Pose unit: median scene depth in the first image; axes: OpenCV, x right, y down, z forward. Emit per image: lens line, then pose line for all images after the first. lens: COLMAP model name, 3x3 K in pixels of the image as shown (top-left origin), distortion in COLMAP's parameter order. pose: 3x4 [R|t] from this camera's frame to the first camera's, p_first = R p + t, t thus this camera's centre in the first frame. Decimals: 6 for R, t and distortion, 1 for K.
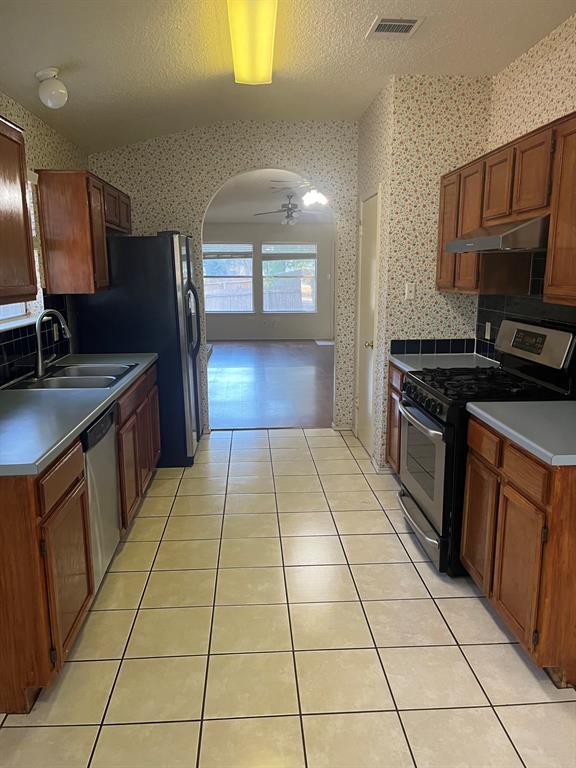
lens RADIAL K [[583.1, 0, 286.4], [0, 583.1, 393.9], [0, 0, 1]] dist [0.054684, -0.083656]
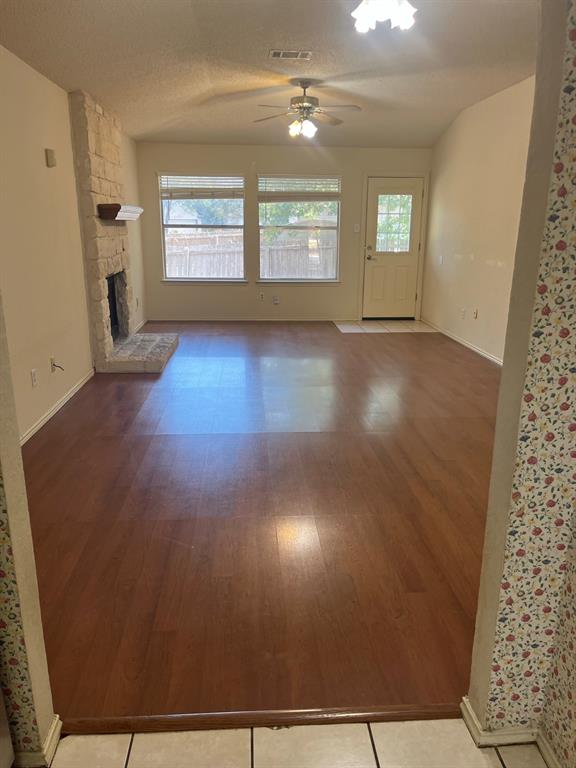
lens RADIAL K [[583.1, 0, 290.8], [0, 583.1, 389.3], [0, 0, 1]] dist [0.054684, -0.083656]
pose [[0.999926, 0.009175, 0.008012, -0.025835], [-0.009696, 0.997668, 0.067569, -0.188530], [-0.007373, -0.067641, 0.997682, 0.985038]]
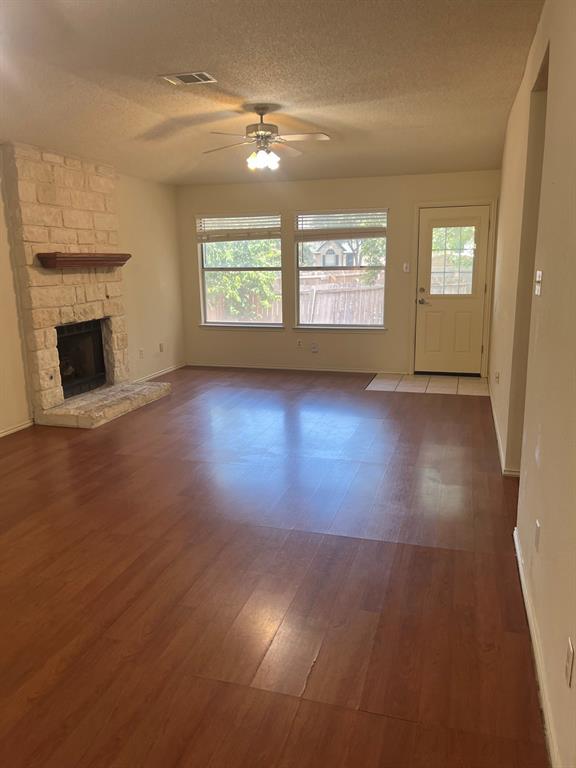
lens RADIAL K [[583.1, 0, 293.4], [0, 583.1, 388.0], [0, 0, 1]] dist [0.054684, -0.083656]
pose [[0.937634, 0.063508, -0.341775, 0.523038], [-0.059056, 0.997980, 0.023425, -0.277156], [0.342572, -0.001780, 0.939490, 1.308007]]
